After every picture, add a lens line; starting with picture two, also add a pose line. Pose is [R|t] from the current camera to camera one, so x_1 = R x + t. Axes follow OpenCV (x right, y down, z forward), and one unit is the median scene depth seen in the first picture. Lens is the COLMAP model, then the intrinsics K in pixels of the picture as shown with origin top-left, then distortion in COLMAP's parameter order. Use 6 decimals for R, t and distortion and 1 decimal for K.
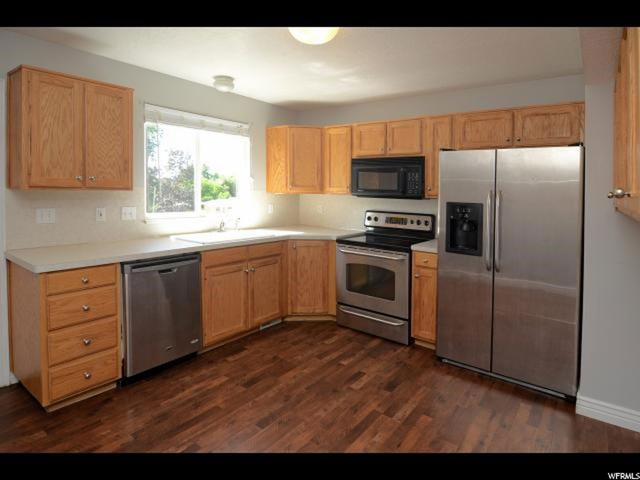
lens RADIAL K [[365.2, 0, 312.1], [0, 365.2, 240.5], [0, 0, 1]] dist [-0.013198, -0.001350]
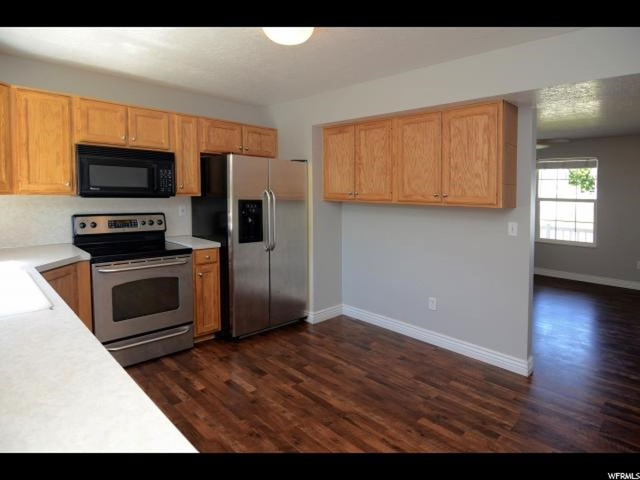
lens RADIAL K [[365.2, 0, 312.1], [0, 365.2, 240.5], [0, 0, 1]] dist [-0.013198, -0.001350]
pose [[0.138373, -0.149146, 0.979085, -0.632921], [0.118049, 0.984031, 0.133216, -0.090844], [-0.983319, 0.097147, 0.153770, 0.529754]]
